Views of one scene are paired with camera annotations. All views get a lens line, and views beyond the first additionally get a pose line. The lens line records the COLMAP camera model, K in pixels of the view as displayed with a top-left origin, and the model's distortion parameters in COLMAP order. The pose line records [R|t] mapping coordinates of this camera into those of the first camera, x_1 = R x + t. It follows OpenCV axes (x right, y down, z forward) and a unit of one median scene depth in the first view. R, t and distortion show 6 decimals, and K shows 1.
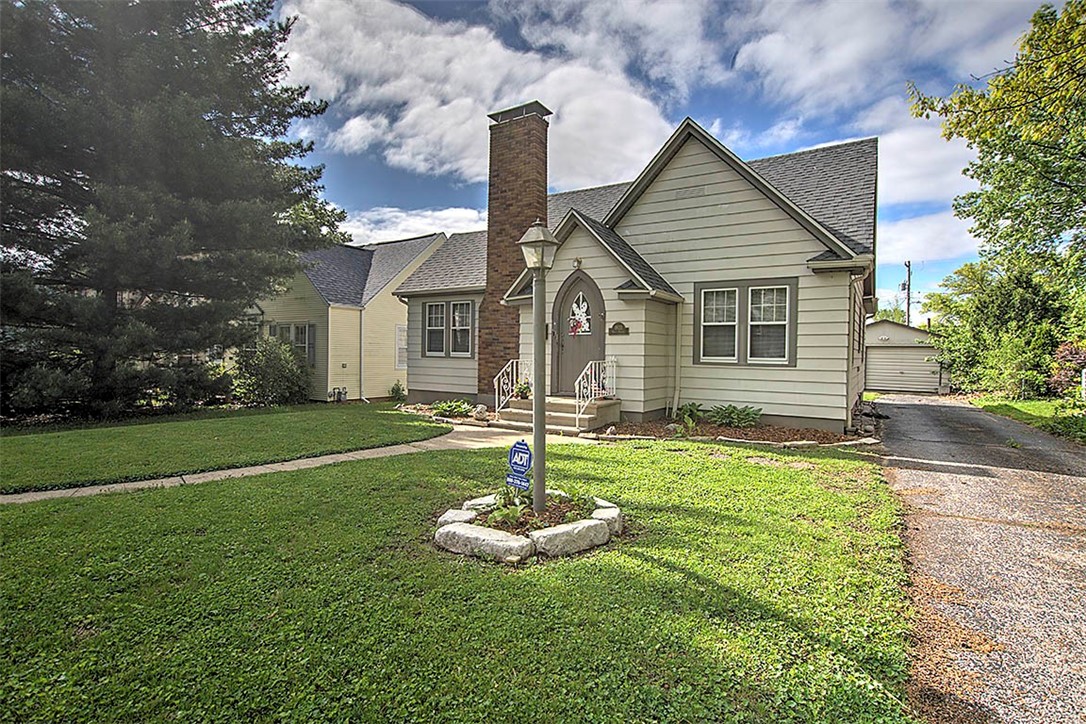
lens RADIAL K [[536.7, 0, 542.7], [0, 536.7, 359.1], [0, 0, 1]] dist [-0.002629, -0.000046]
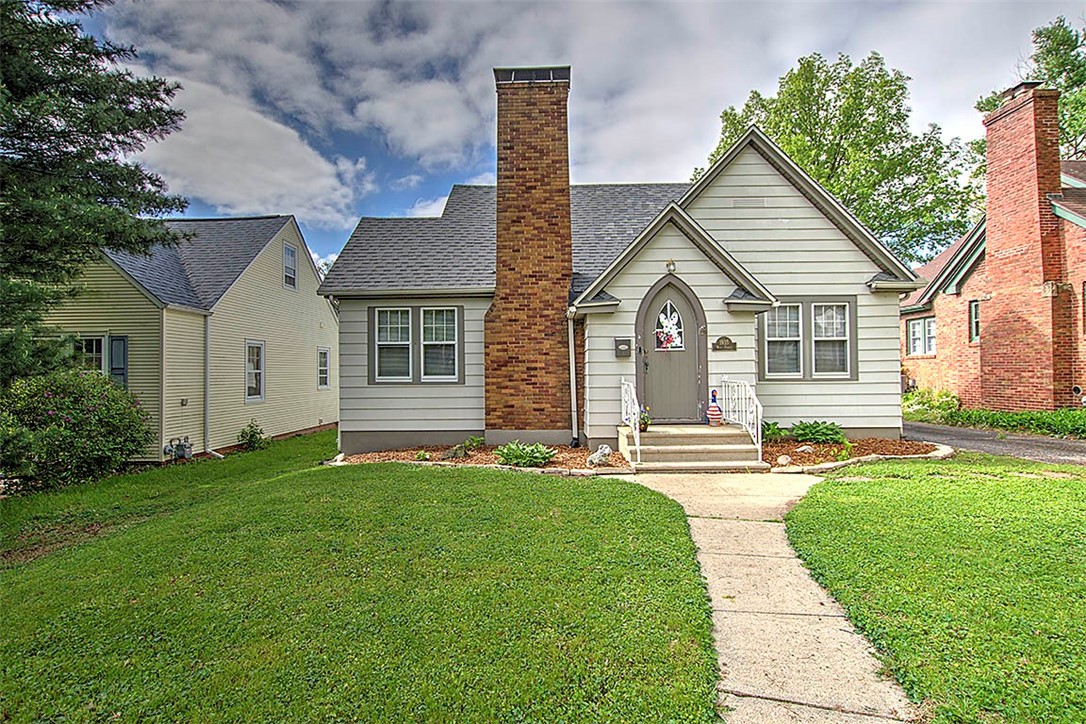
lens RADIAL K [[533.3, 0, 543.1], [0, 533.3, 361.1], [0, 0, 1]] dist [-0.001264, 0.001525]
pose [[0.852424, -0.013026, 0.522688, -0.543784], [0.029248, 0.999312, -0.022796, -0.015601], [-0.522032, 0.034719, 0.852219, 0.389668]]
